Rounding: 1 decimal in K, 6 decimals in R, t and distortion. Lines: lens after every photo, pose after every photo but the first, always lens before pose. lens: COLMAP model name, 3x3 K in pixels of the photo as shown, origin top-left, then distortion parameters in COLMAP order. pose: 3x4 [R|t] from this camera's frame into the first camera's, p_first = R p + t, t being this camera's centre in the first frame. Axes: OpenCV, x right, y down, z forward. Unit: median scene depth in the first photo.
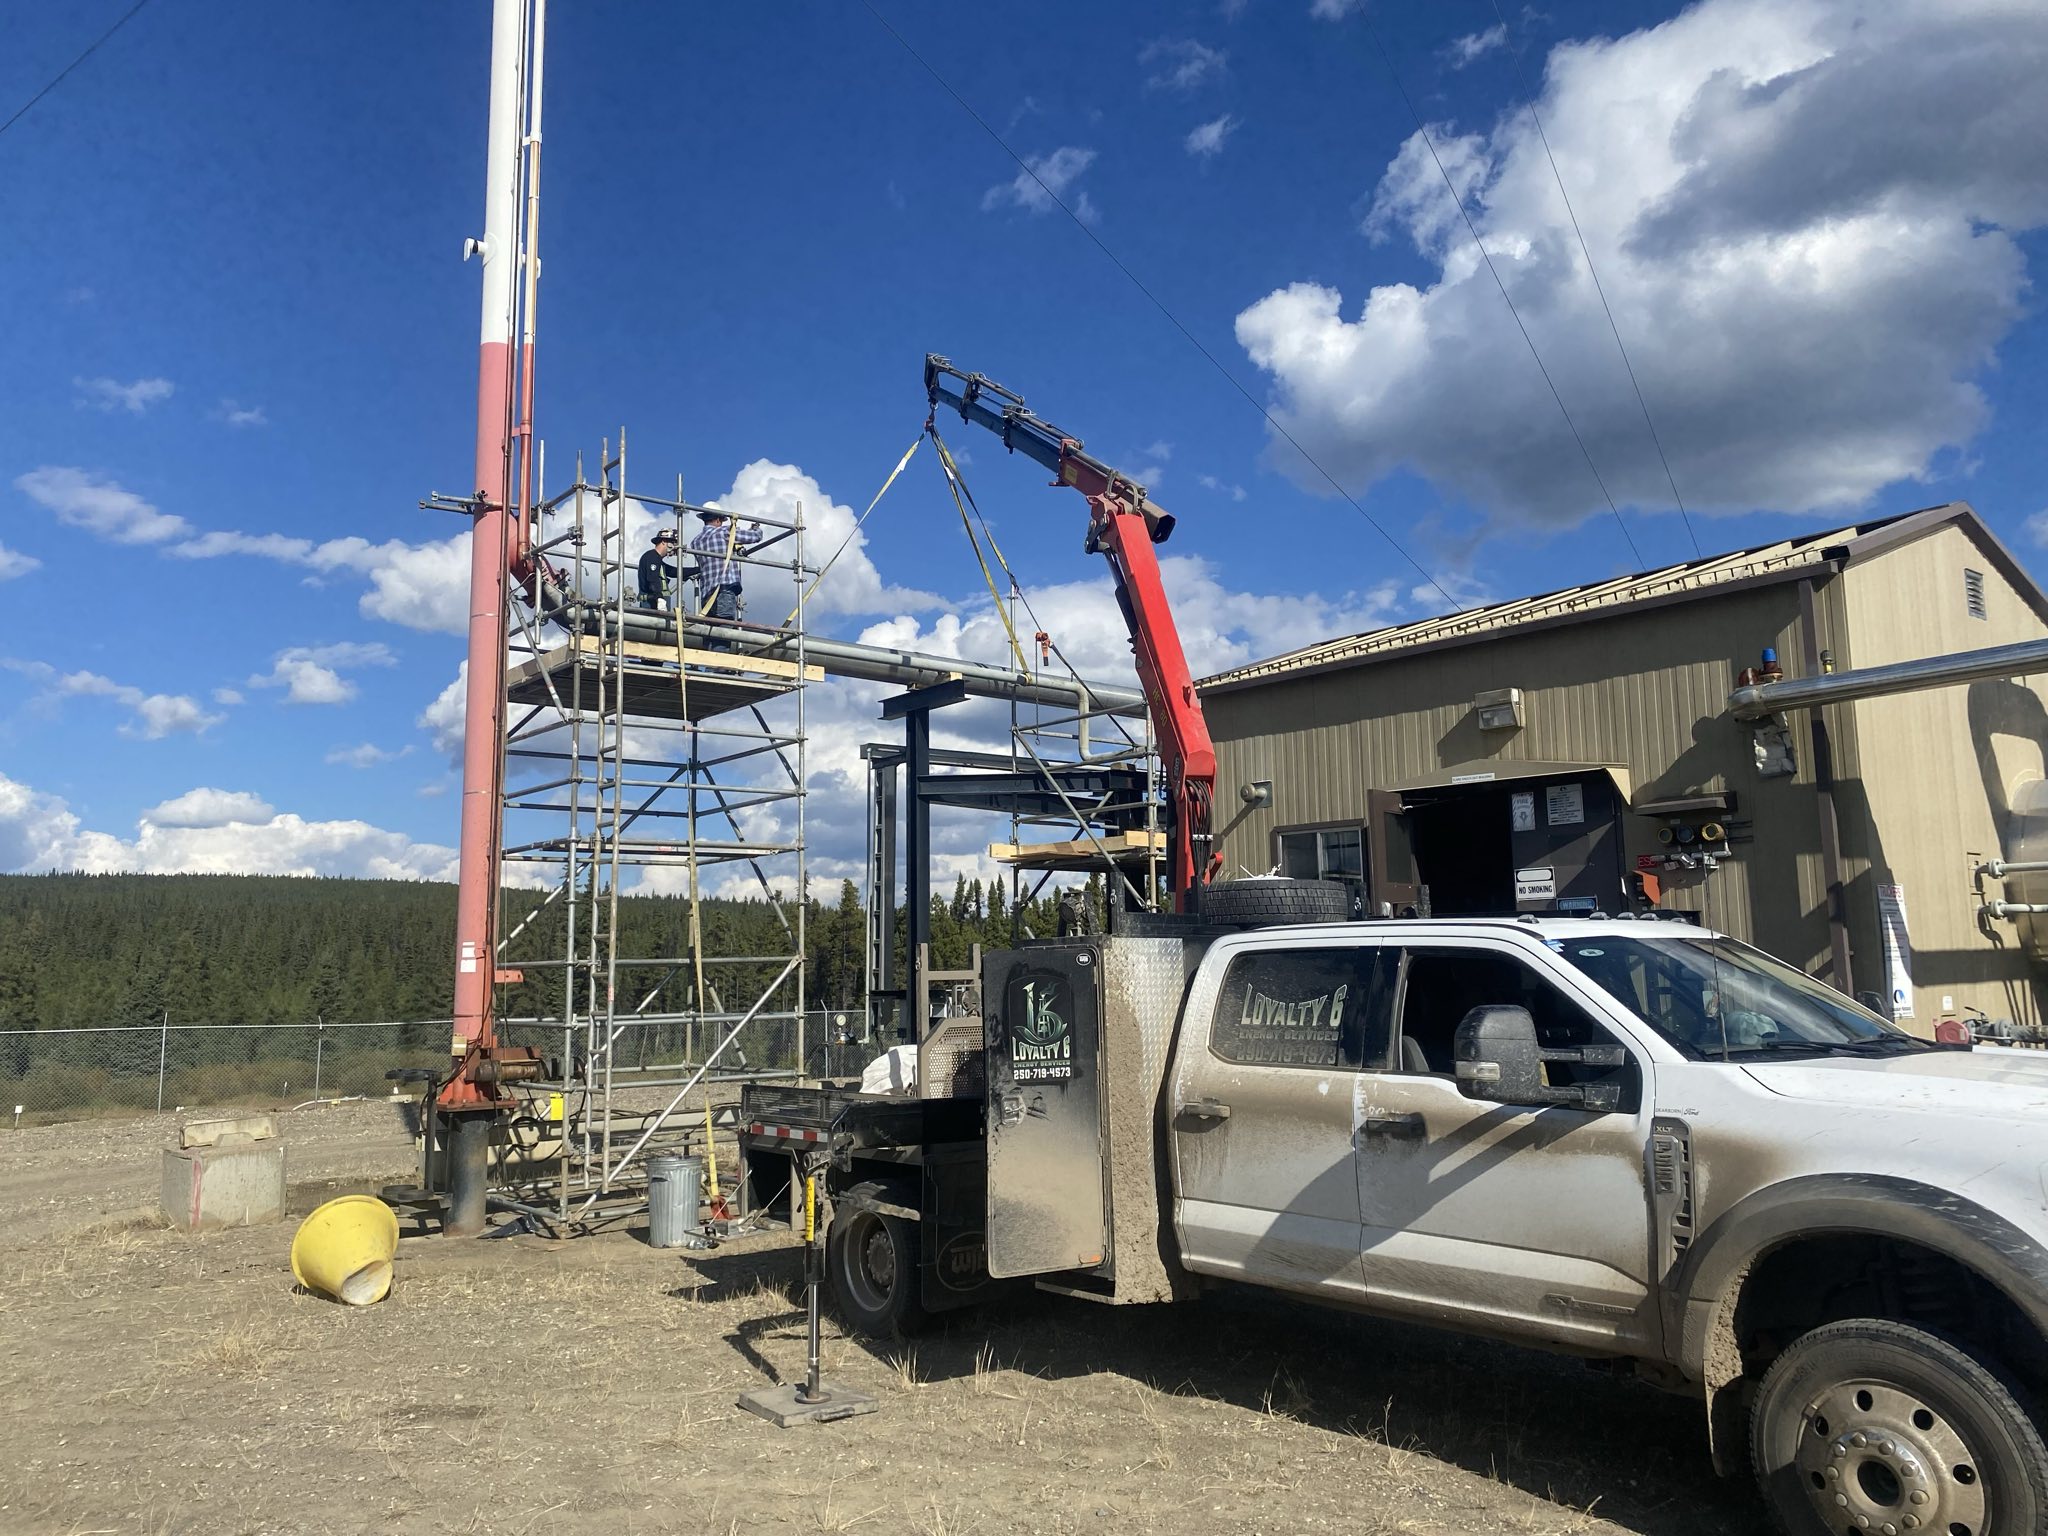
lens RADIAL K [[1566.6, 0, 1024.0], [0, 1566.6, 768.0], [0, 0, 1]] dist [0.070583, -0.113771]
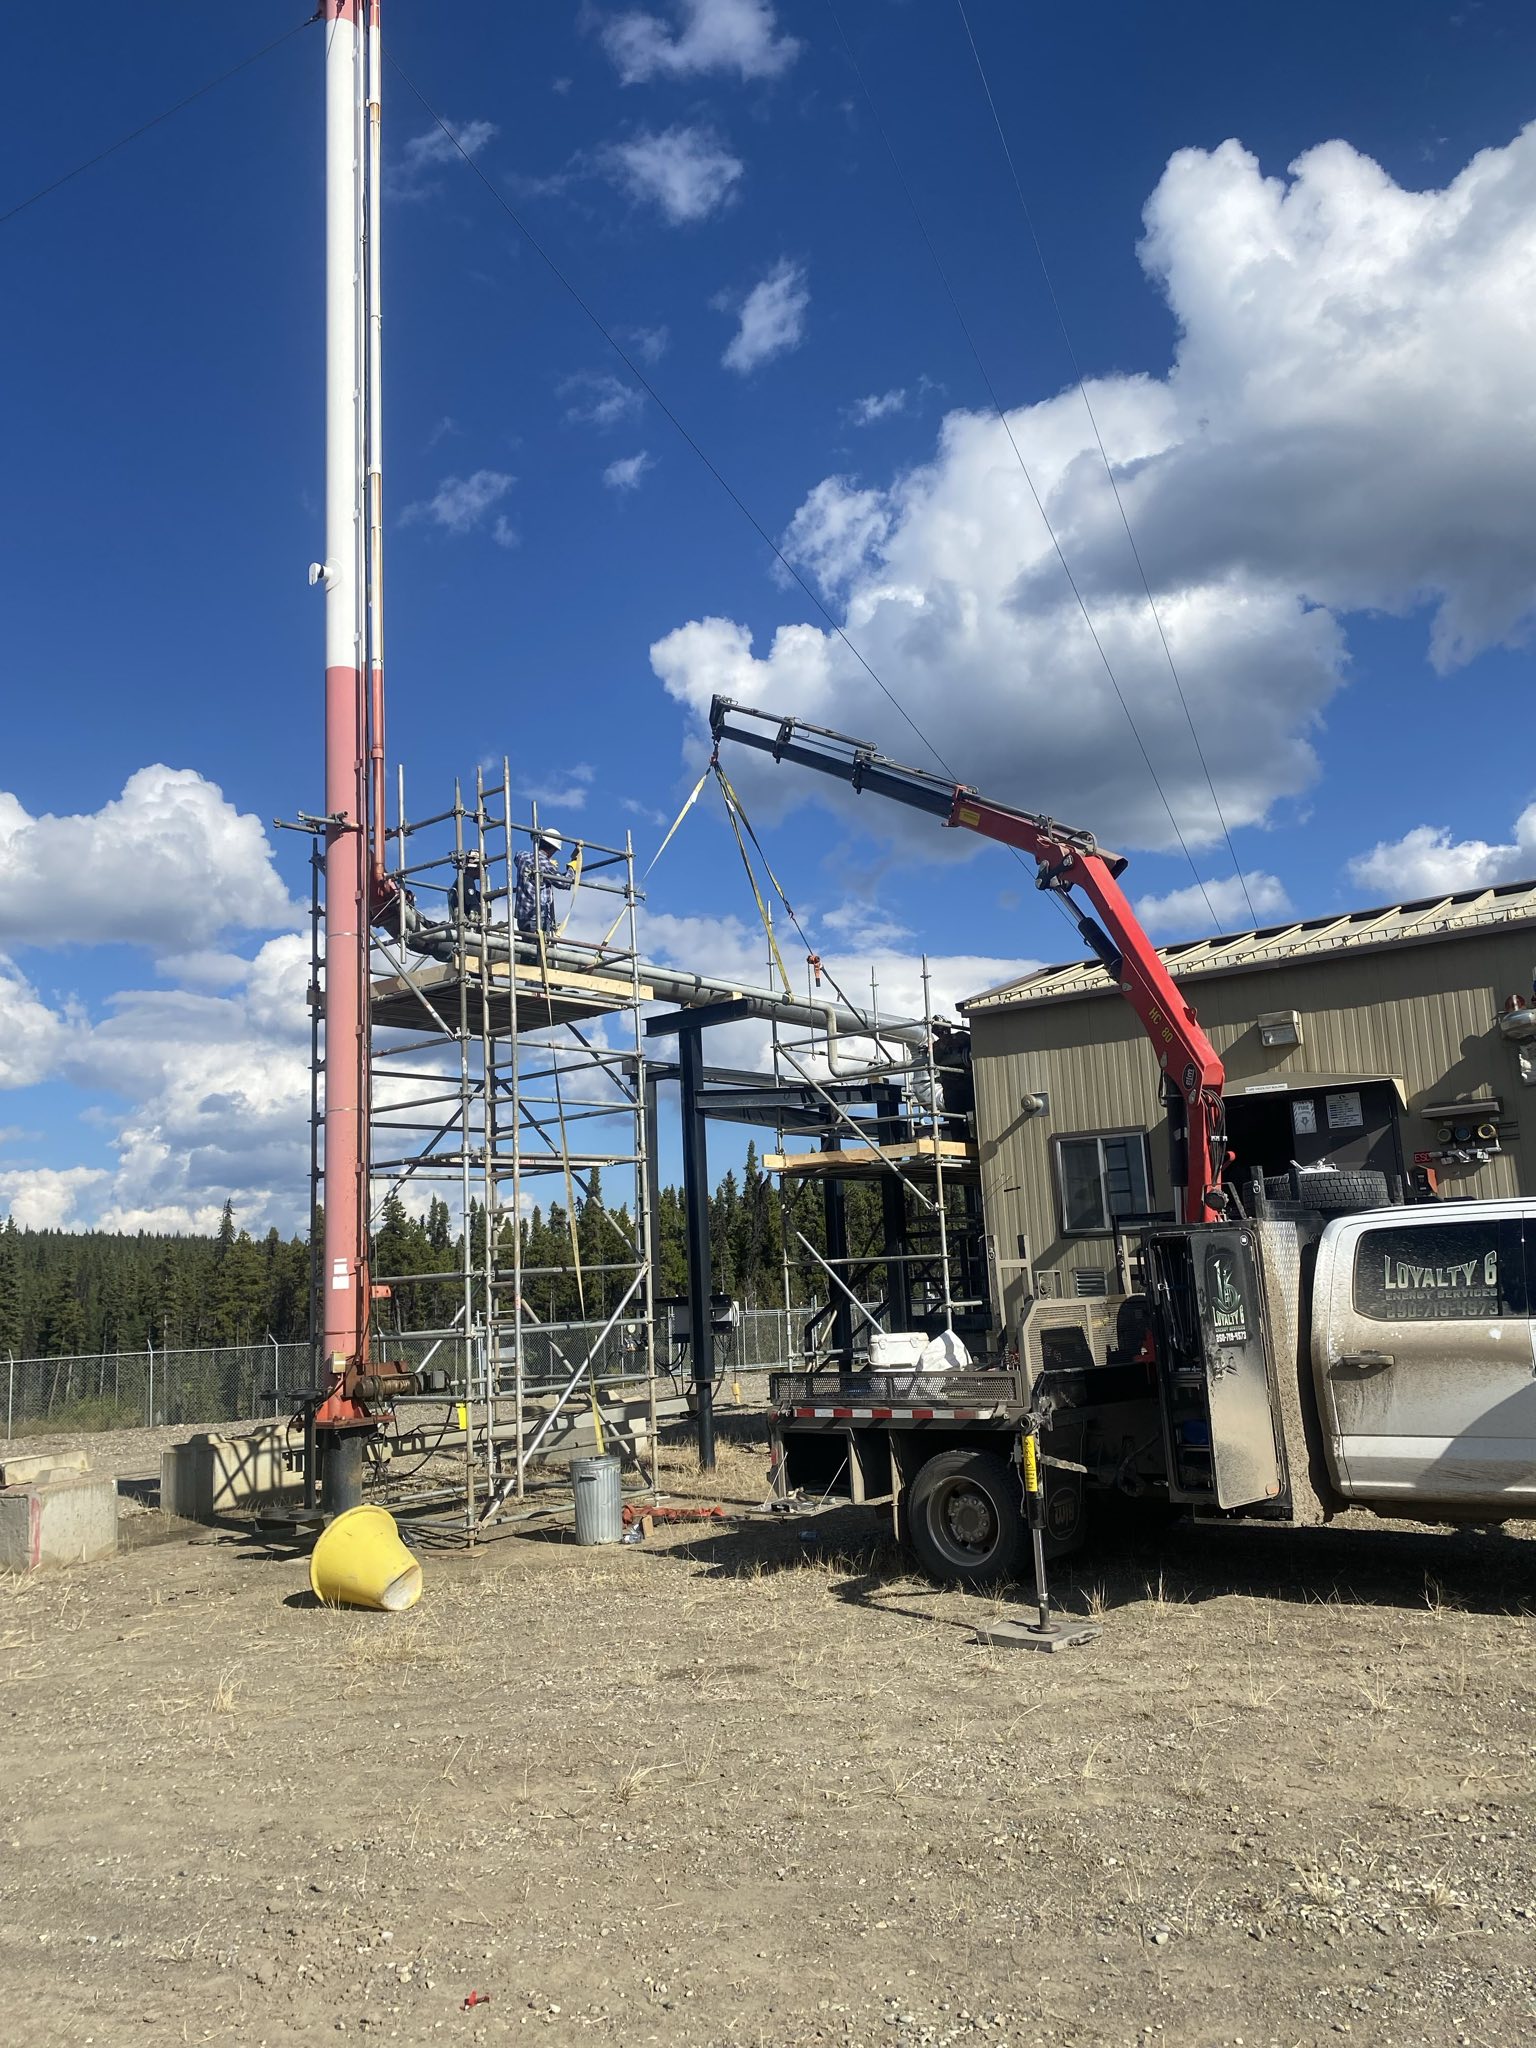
lens RADIAL K [[1566.6, 0, 768.0], [0, 1566.6, 1024.0], [0, 0, 1]] dist [0.070583, -0.113771]
pose [[0.974537, 0.002677, 0.224211, -0.252977], [0.006441, 0.999182, -0.039925, 0.002529], [-0.224135, 0.040352, 0.973722, -0.034779]]
